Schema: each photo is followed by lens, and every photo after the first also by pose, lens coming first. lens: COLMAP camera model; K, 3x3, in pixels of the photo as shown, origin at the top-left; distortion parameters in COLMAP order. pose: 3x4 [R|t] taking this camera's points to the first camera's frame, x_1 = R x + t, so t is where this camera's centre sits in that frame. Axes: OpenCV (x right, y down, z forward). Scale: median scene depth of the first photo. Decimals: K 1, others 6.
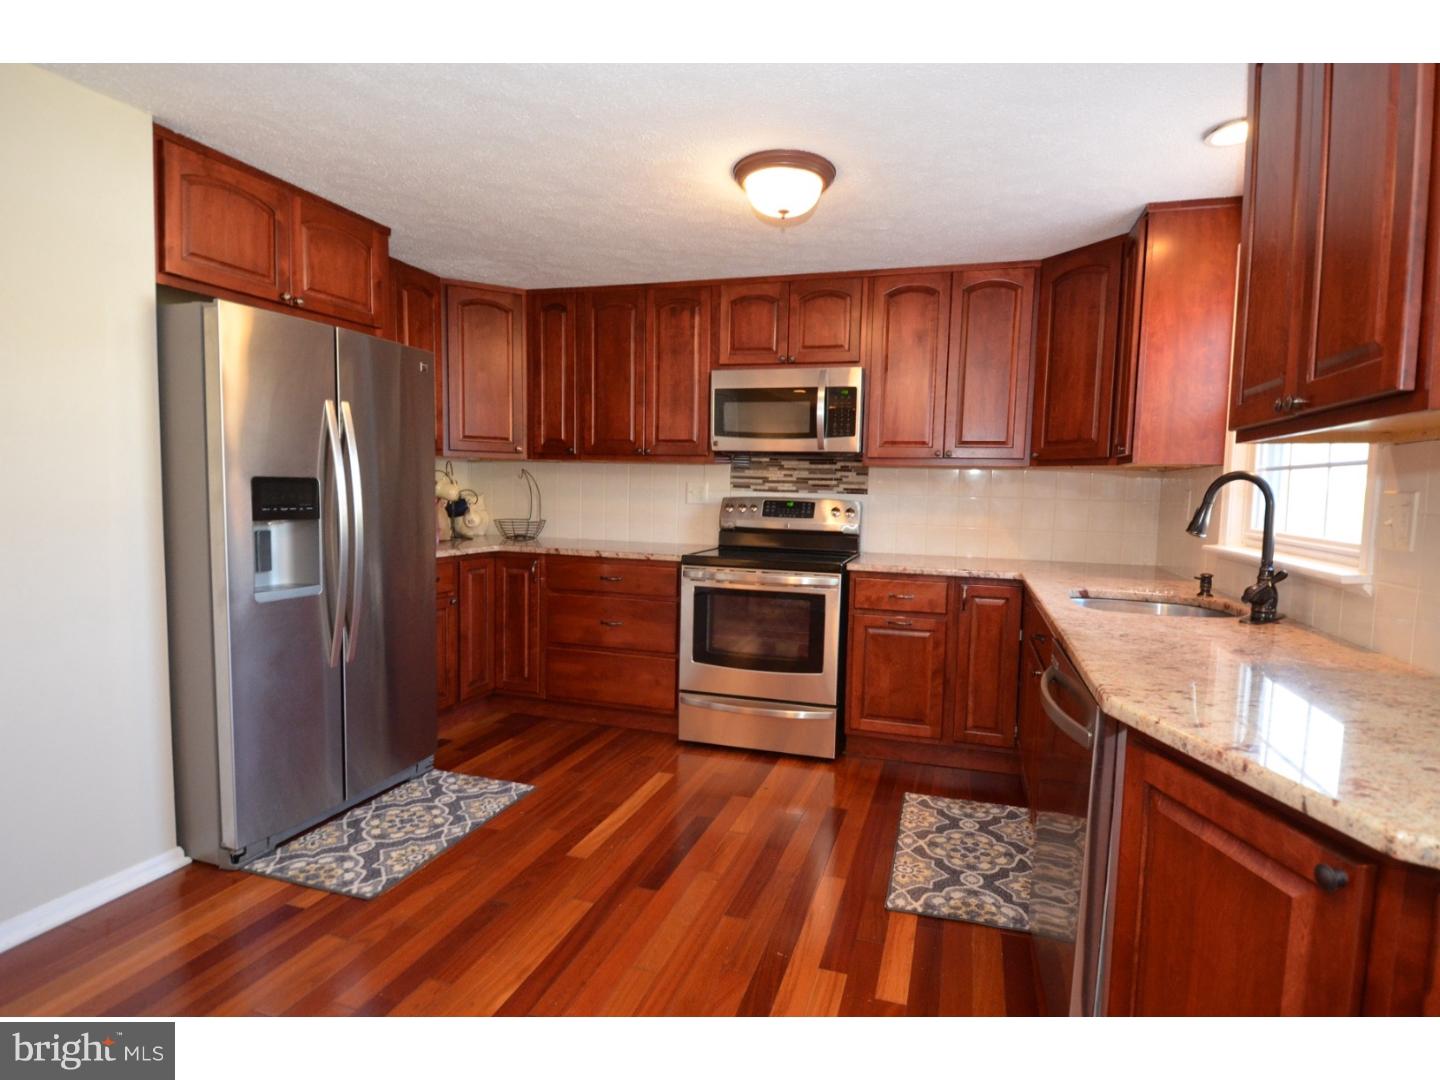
lens RADIAL K [[725.7, 0, 762.9], [0, 725.7, 545.5], [0, 0, 1]] dist [-0.001035, -0.000271]
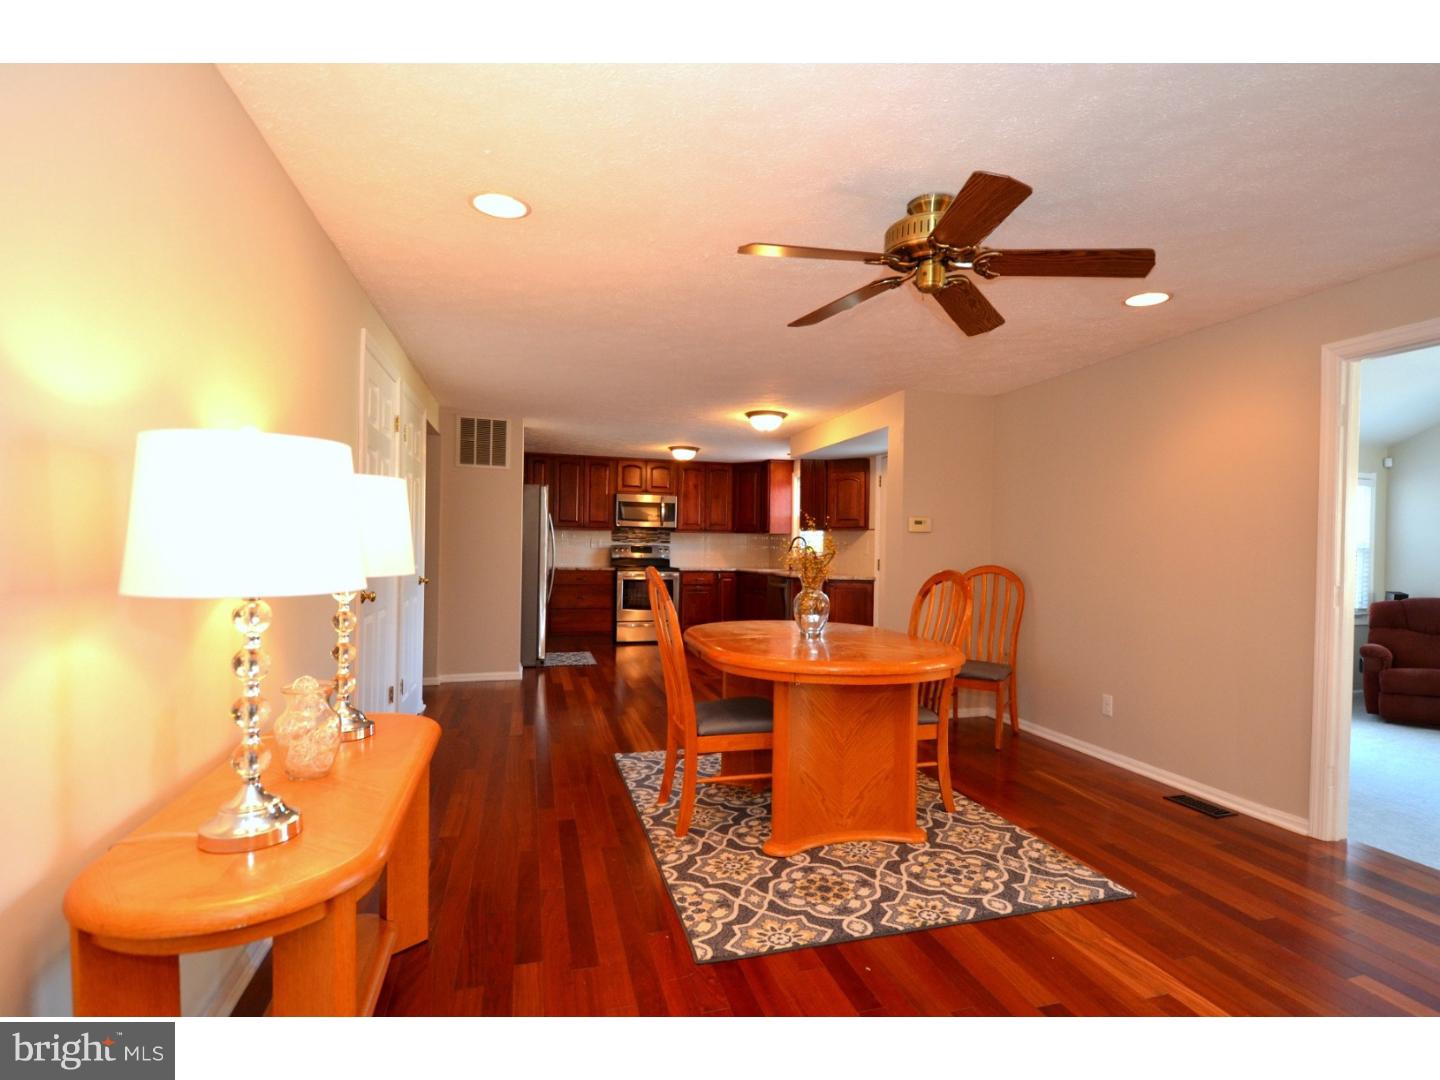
lens RADIAL K [[725.7, 0, 762.9], [0, 725.7, 545.5], [0, 0, 1]] dist [-0.001035, -0.000271]
pose [[0.830544, -0.010364, 0.556856, -1.083031], [0.049787, 0.997206, -0.055697, 0.101852], [-0.554723, 0.073983, 0.828740, -1.375881]]
